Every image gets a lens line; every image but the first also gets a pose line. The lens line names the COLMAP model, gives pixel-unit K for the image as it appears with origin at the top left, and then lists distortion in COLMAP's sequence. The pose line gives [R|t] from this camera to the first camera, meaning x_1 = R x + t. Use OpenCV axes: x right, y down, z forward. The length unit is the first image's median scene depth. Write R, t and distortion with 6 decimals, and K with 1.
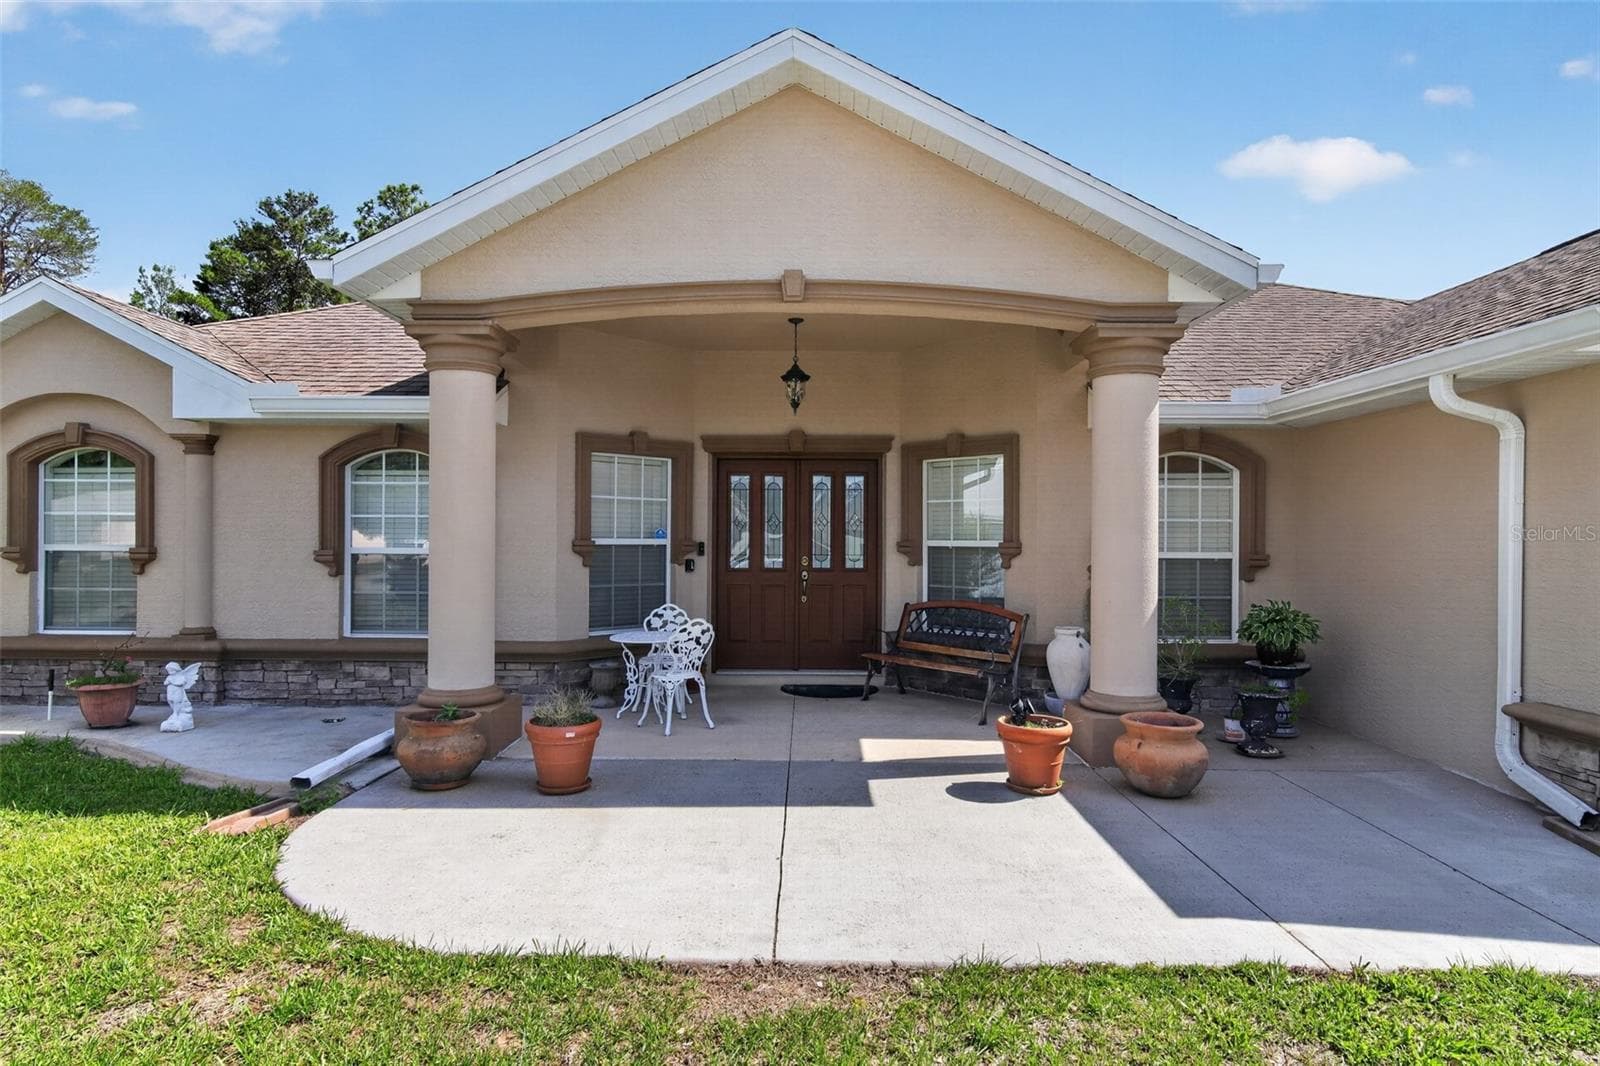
lens RADIAL K [[872.9, 0, 802.2], [0, 872.9, 539.7], [0, 0, 1]] dist [-0.000595, -0.000560]
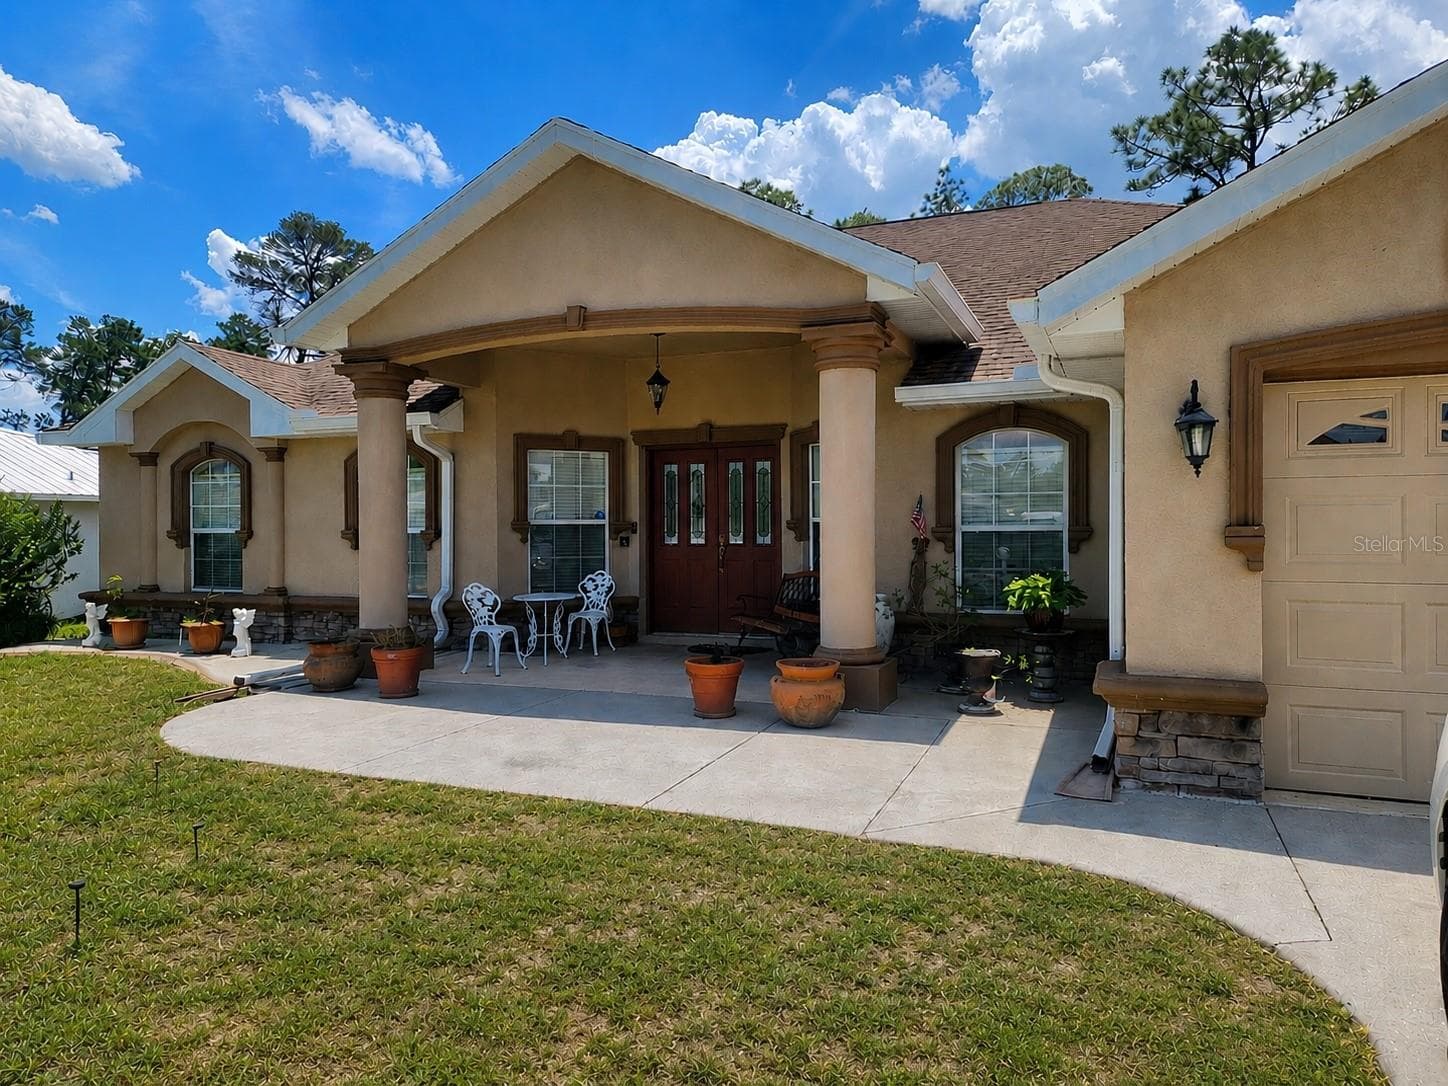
lens RADIAL K [[967.9, 0, 743.5], [0, 967.9, 541.8], [0, 0, 1]] dist [0.107573, -0.093509]
pose [[0.933592, -0.006228, -0.358284, 0.500116], [0.011600, 0.999850, 0.012846, 0.014623], [0.358150, -0.016149, 0.933524, -0.174546]]
